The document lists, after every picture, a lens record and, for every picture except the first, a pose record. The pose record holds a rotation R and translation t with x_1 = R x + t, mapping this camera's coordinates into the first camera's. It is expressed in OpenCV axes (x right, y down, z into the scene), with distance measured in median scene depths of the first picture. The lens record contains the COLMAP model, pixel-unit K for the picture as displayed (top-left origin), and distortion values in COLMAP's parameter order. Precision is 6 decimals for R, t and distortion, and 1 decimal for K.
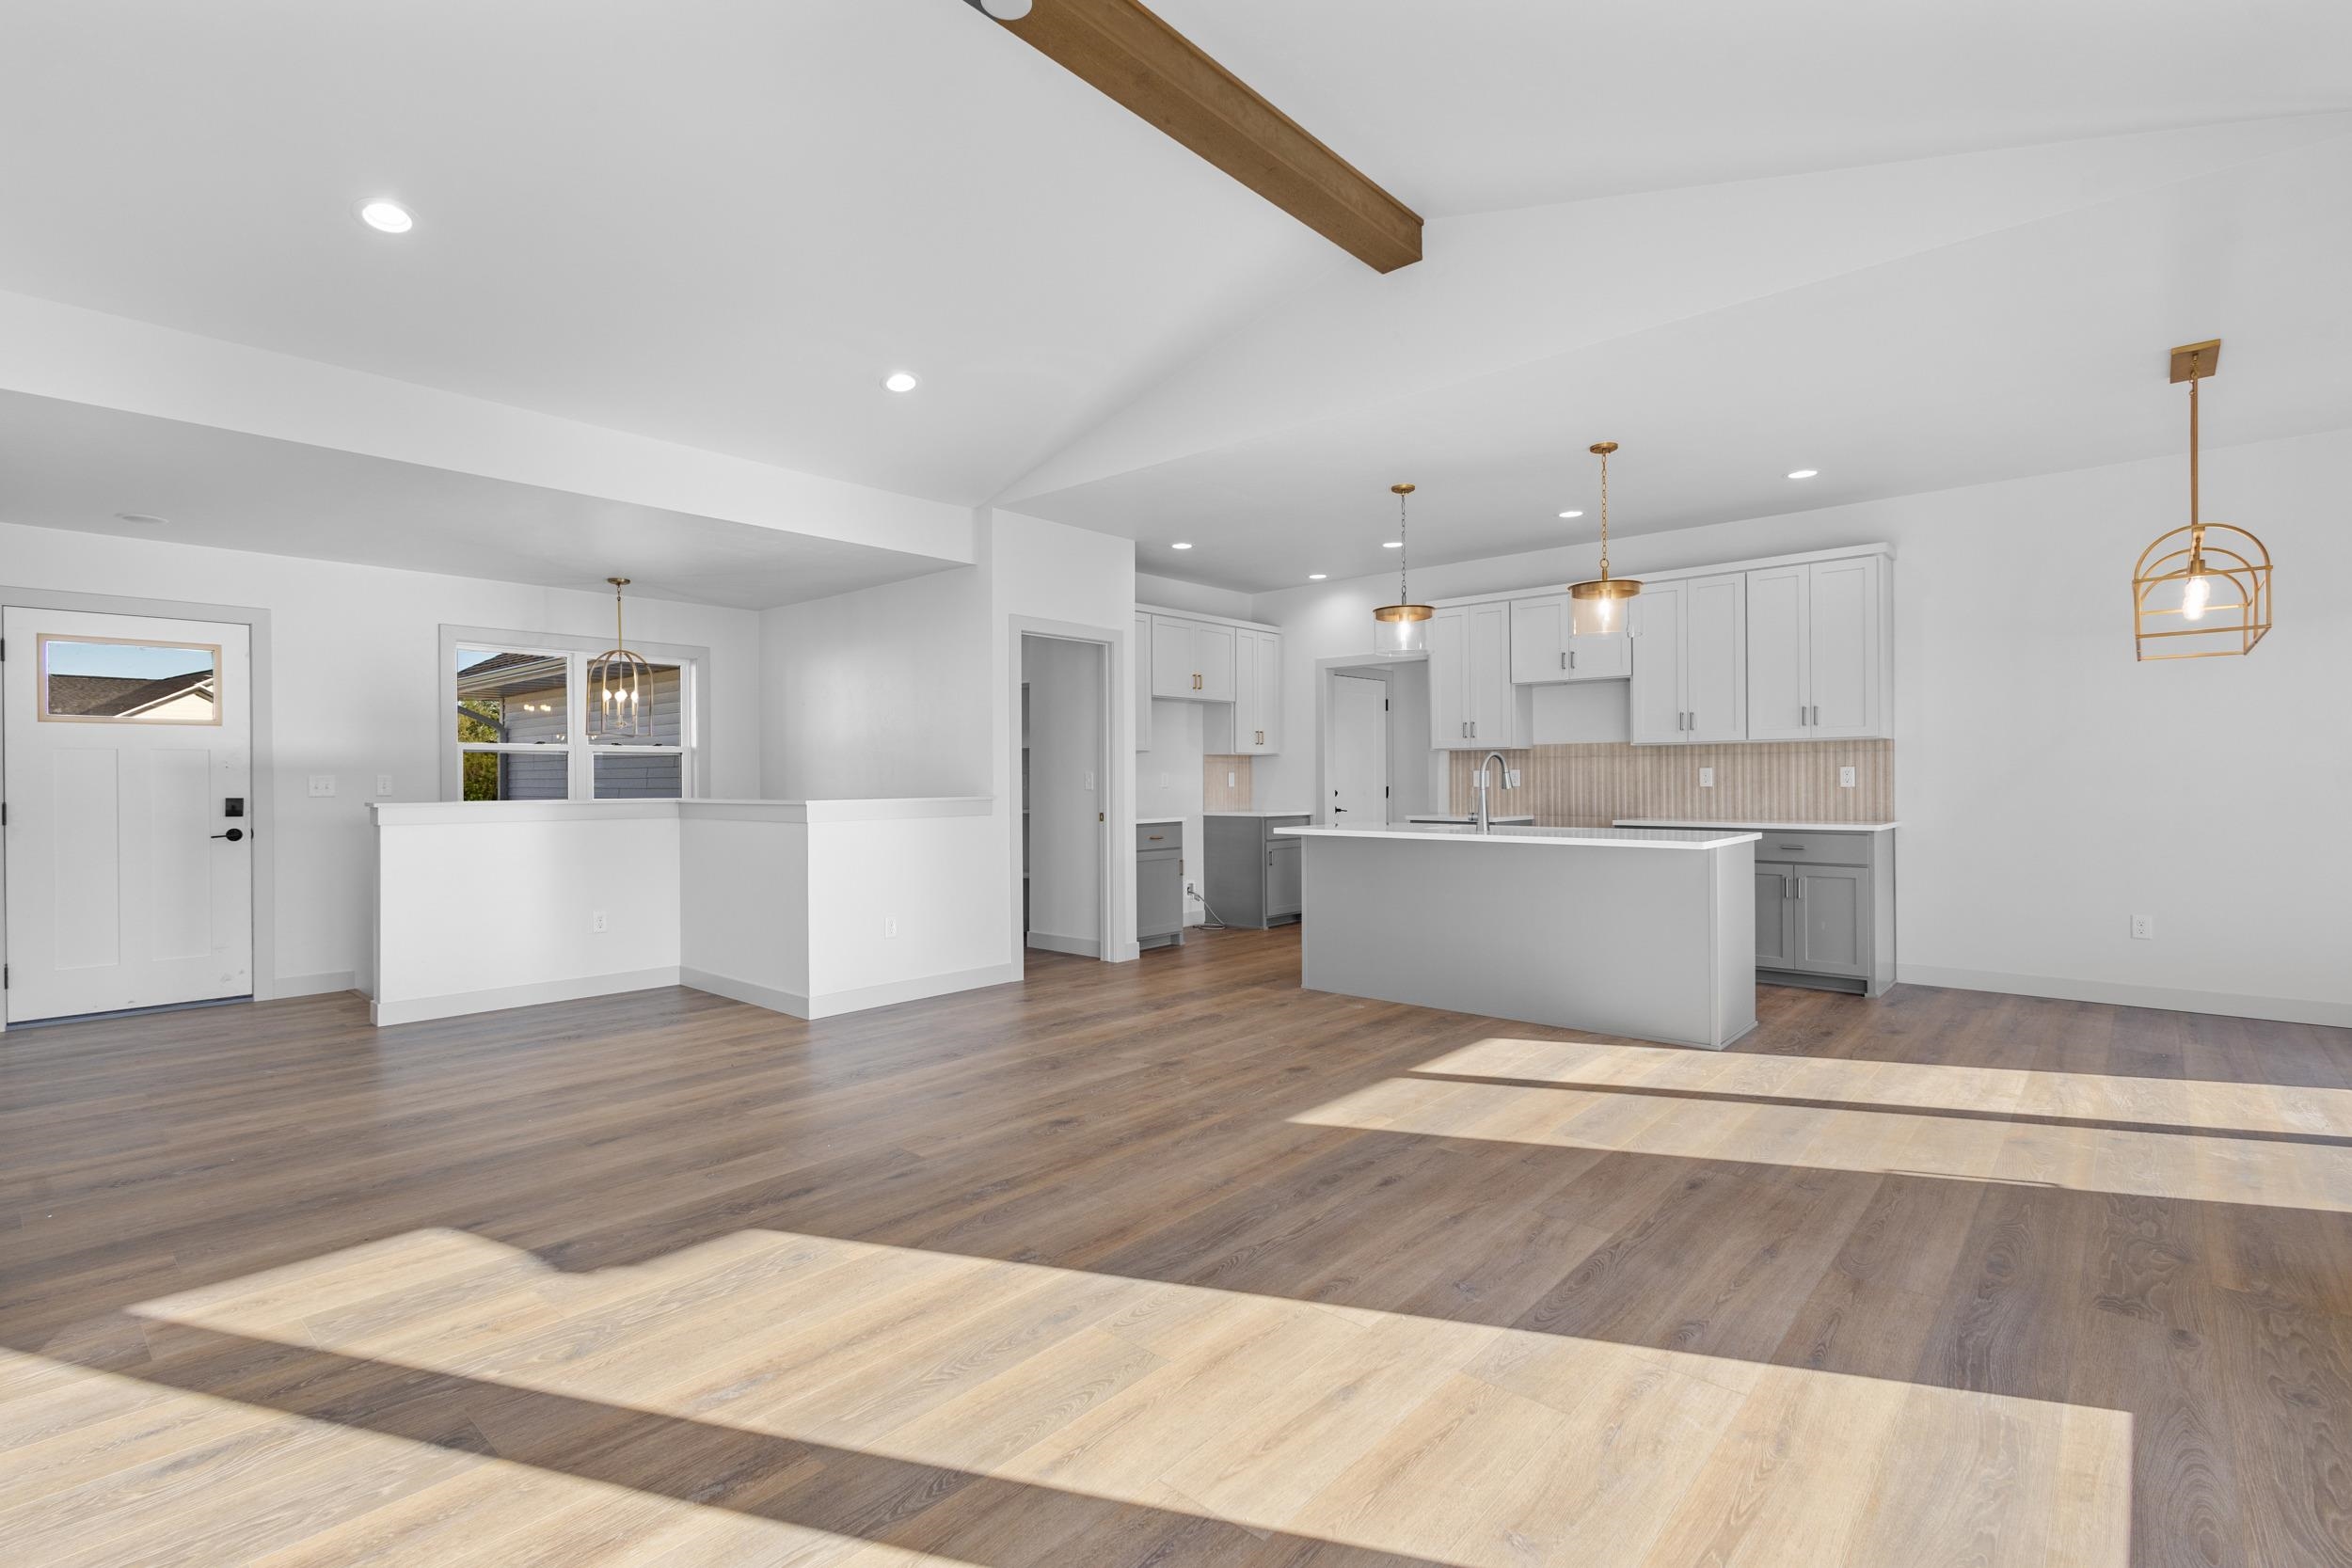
lens RADIAL K [[1074.1, 0, 1177.0], [0, 1074.1, 776.3], [0, 0, 1]] dist [0.004171, -0.000385]
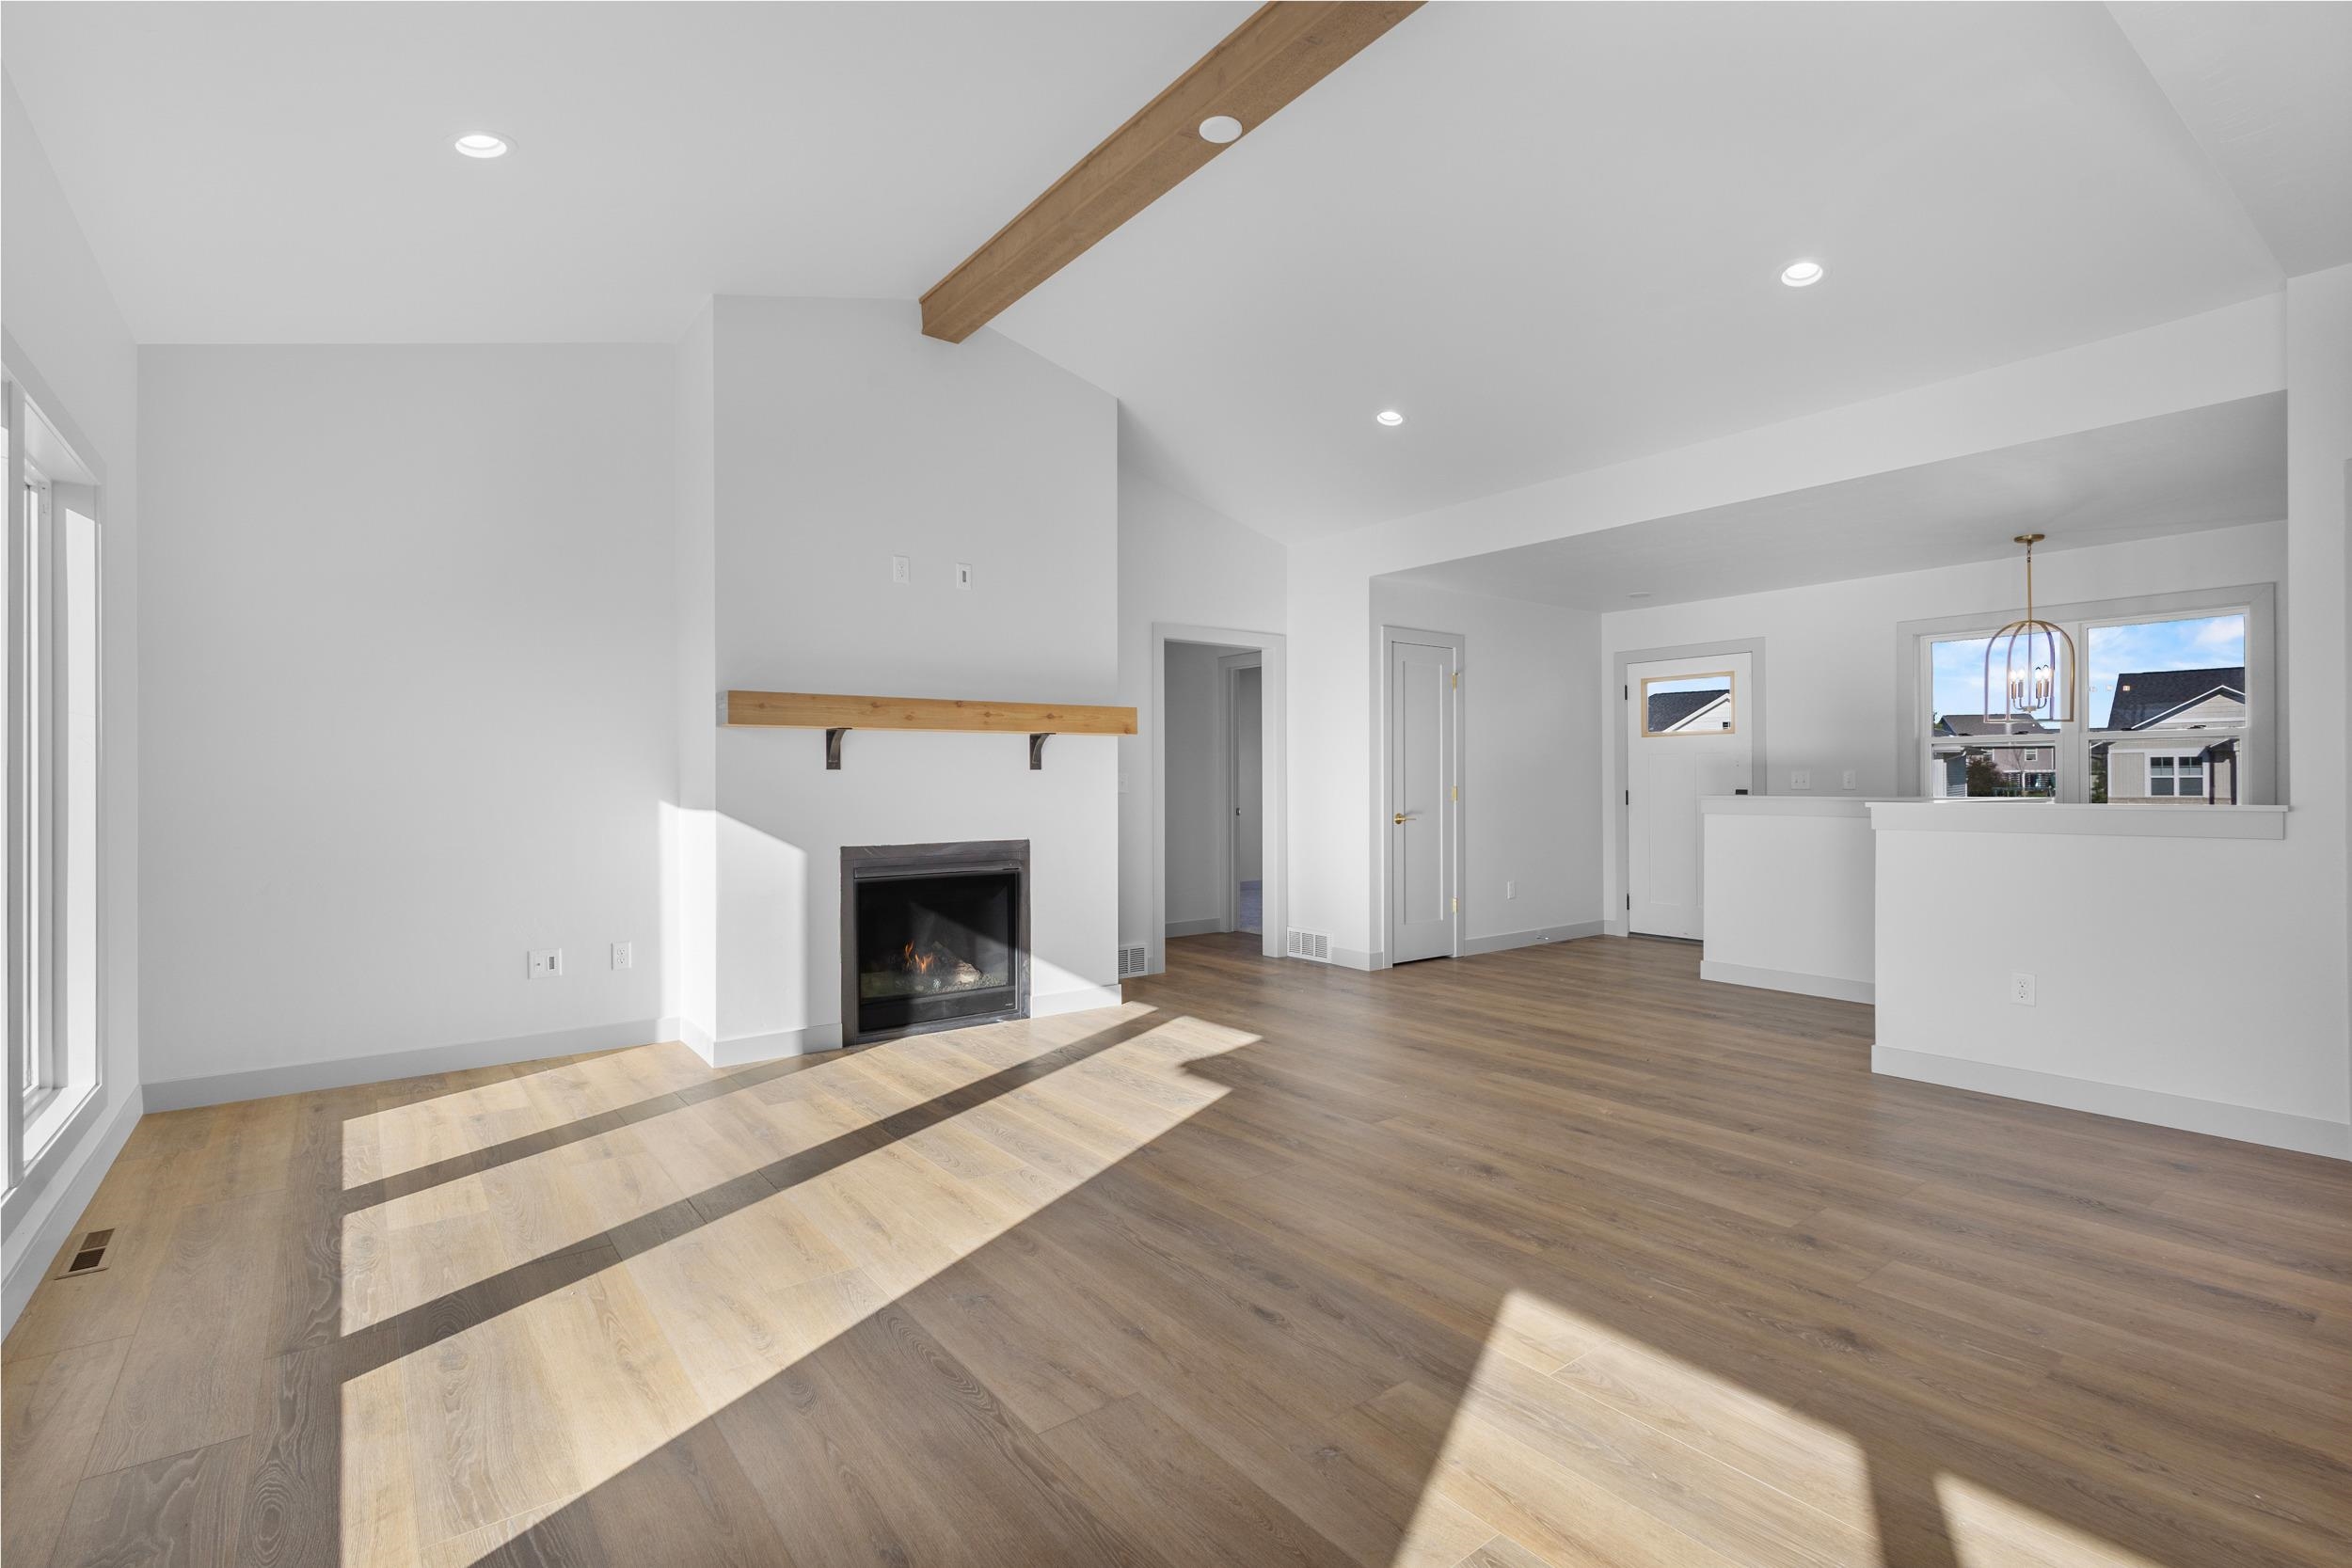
lens RADIAL K [[1089.3, 0, 1176.0], [0, 1089.3, 784.0], [0, 0, 1]] dist [0.008608, -0.000256]
pose [[-0.189407, 0.009908, -0.981849, 0.831162], [0.007774, 0.999933, 0.008591, -0.003416], [0.981868, -0.006006, -0.189471, 0.939430]]
